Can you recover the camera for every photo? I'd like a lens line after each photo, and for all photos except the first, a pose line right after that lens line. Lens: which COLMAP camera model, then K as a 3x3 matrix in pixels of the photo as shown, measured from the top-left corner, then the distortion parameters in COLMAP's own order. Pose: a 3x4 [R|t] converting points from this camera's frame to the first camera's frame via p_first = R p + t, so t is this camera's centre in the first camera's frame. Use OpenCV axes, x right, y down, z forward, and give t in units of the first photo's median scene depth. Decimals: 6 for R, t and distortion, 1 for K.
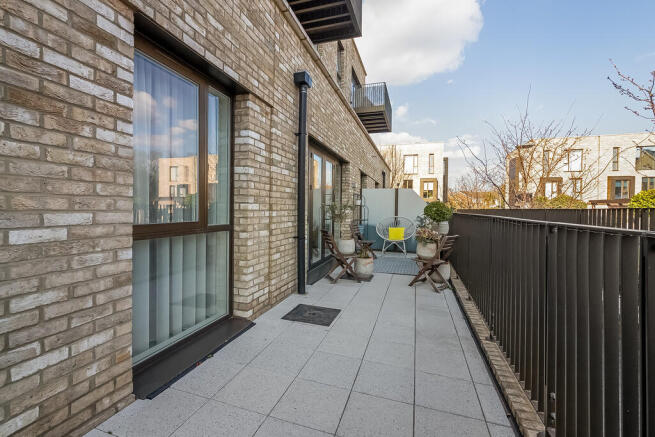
lens RADIAL K [[289.2, 0, 318.2], [0, 289.2, 219.8], [0, 0, 1]] dist [-0.000998, 0.000162]
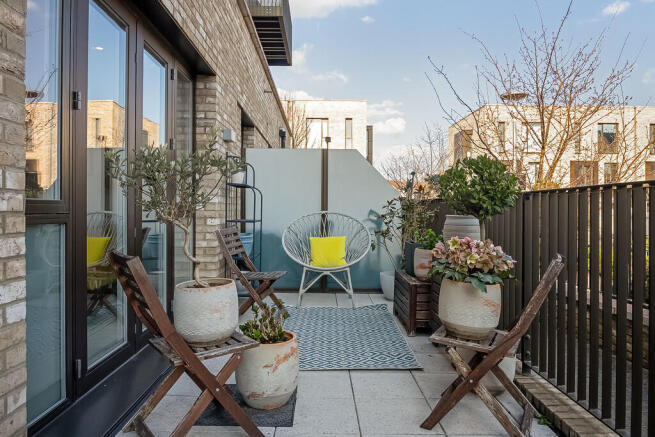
lens RADIAL K [[441.1, 0, 329.6], [0, 441.1, 212.5], [0, 0, 1]] dist [0.003406, 0.000701]
pose [[0.935804, -0.008406, 0.352421, 0.039445], [0.020069, 0.999365, -0.029455, 0.009651], [-0.351949, 0.034637, 0.935378, 0.373009]]
